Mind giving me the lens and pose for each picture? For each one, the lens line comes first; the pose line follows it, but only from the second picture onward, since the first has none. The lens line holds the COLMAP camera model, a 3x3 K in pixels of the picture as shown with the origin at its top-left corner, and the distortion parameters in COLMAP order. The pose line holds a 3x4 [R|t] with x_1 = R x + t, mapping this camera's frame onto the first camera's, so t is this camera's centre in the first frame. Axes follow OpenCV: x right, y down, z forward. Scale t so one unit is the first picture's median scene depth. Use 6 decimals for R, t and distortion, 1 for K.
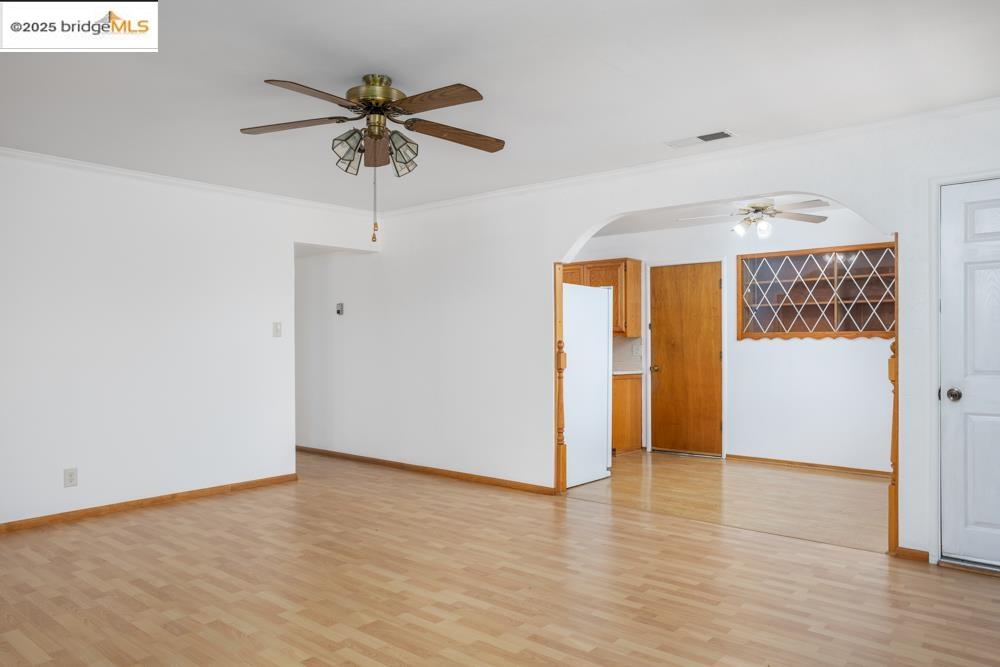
lens RADIAL K [[713.4, 0, 496.6], [0, 713.4, 326.8], [0, 0, 1]] dist [-0.006613, 0.004098]
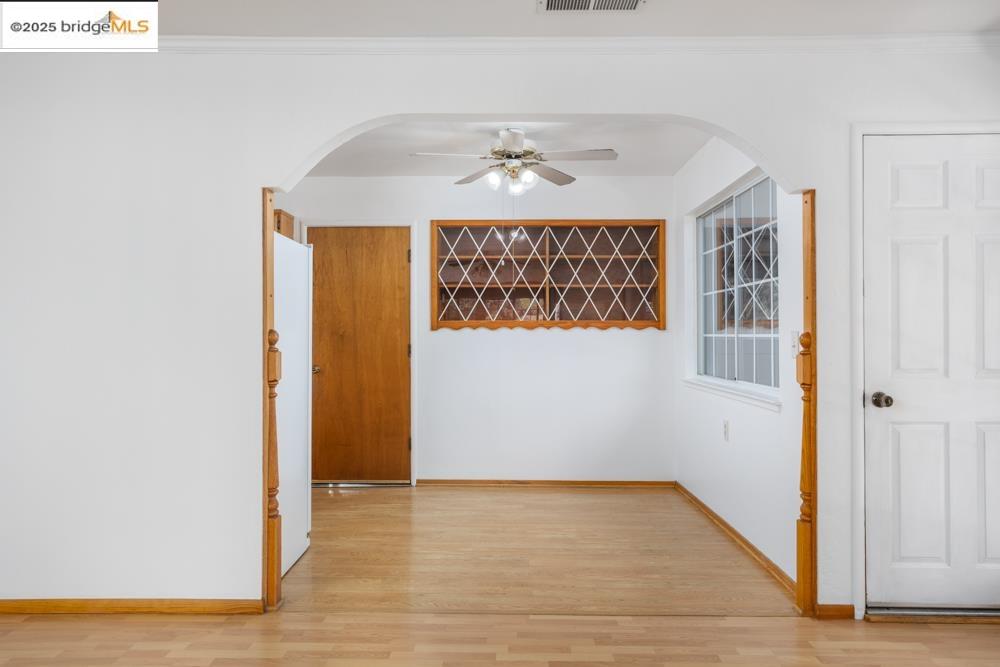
lens RADIAL K [[713.4, 0, 496.6], [0, 713.4, 326.8], [0, 0, 1]] dist [-0.006613, 0.004098]
pose [[0.764961, 0.007186, 0.644037, -0.108340], [-0.016324, 0.999833, 0.008233, 0.007795], [-0.643870, -0.016811, 0.764950, 0.374377]]
